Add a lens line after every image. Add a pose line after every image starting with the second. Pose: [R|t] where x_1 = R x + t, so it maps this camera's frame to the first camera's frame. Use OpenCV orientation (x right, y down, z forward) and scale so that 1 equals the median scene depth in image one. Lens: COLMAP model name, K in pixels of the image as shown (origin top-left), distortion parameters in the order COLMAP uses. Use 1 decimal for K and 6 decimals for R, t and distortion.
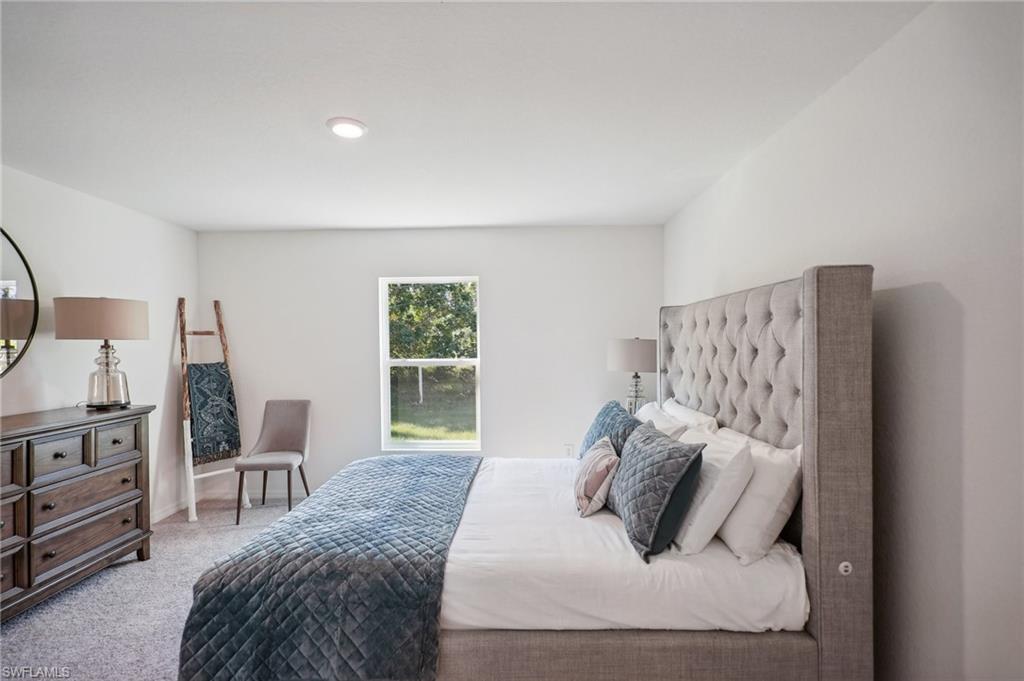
lens RADIAL K [[474.5, 0, 513.4], [0, 474.5, 346.4], [0, 0, 1]] dist [0.001082, 0.003226]
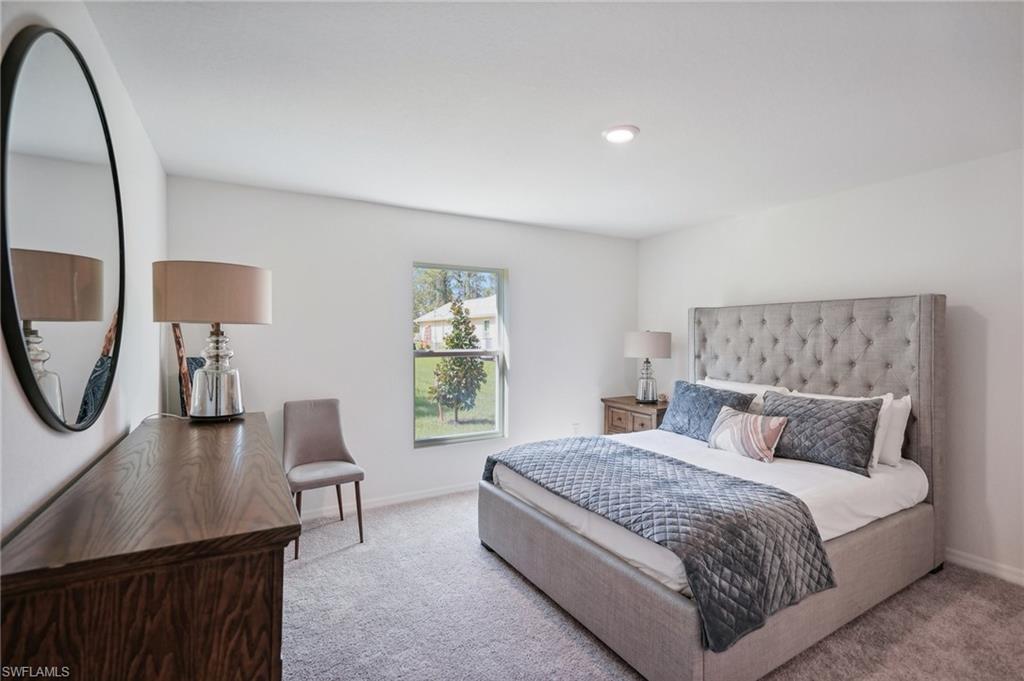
lens RADIAL K [[474.5, 0, 517.5], [0, 474.5, 336.0], [0, 0, 1]] dist [0.001082, 0.003226]
pose [[0.850136, 0.008216, 0.526499, -0.795999], [-0.006847, 0.999966, -0.004549, 0.004449], [-0.526519, 0.000262, 0.850163, 0.150953]]
